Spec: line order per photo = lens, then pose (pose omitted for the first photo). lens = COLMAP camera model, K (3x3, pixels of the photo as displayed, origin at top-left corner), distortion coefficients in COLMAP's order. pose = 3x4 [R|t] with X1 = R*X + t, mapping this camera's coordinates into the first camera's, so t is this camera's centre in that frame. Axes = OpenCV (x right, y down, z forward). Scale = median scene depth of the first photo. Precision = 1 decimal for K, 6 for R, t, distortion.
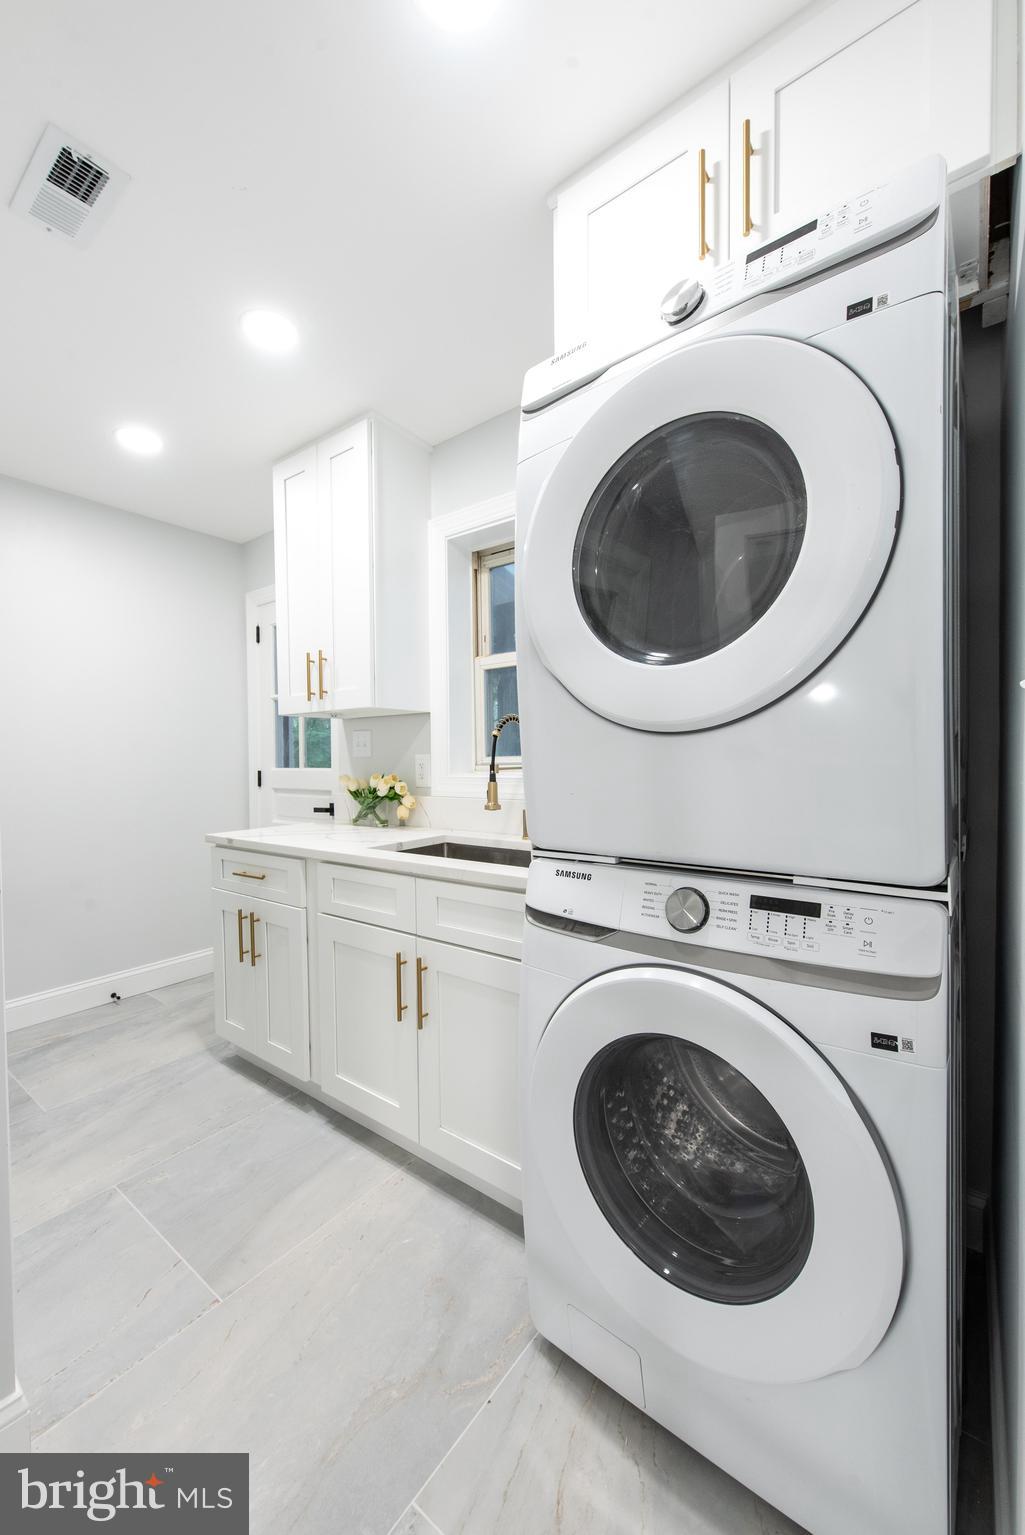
lens RADIAL K [[597.4, 0, 512.4], [0, 597.4, 781.1], [0, 0, 1]] dist [0.003406, -0.000106]
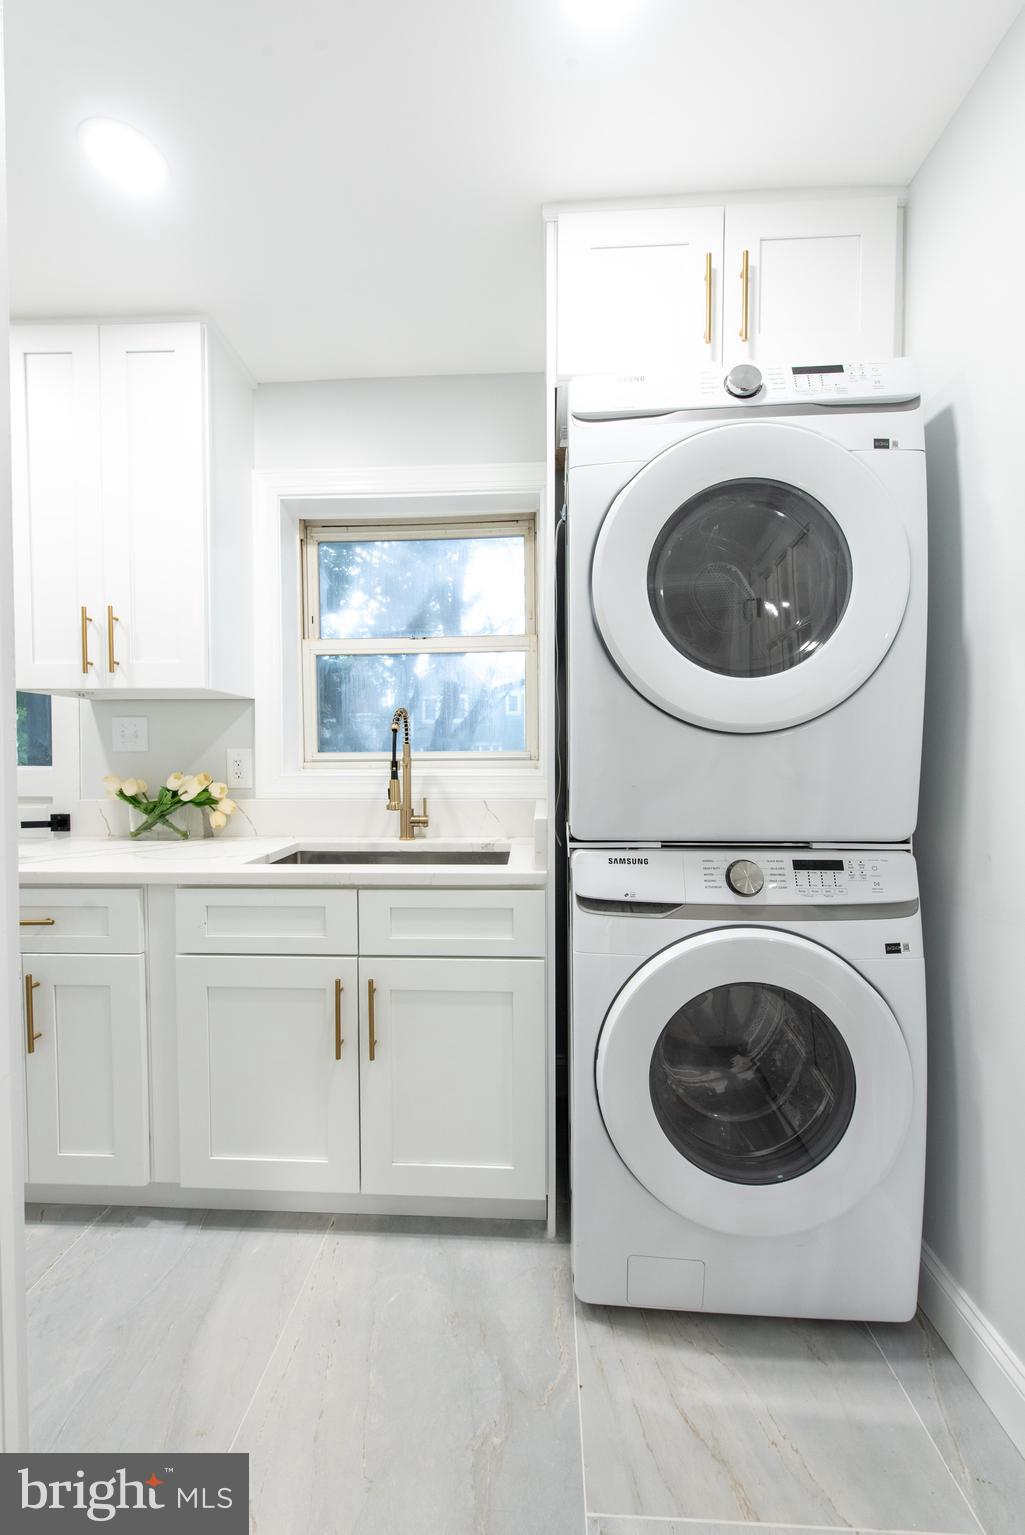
lens RADIAL K [[597.4, 0, 514.0], [0, 597.4, 781.8], [0, 0, 1]] dist [0.003406, -0.000106]
pose [[0.824563, -0.014475, 0.565585, -0.572132], [0.014113, 0.999888, 0.005015, 0.003499], [-0.565595, 0.003847, 0.824674, 0.184621]]
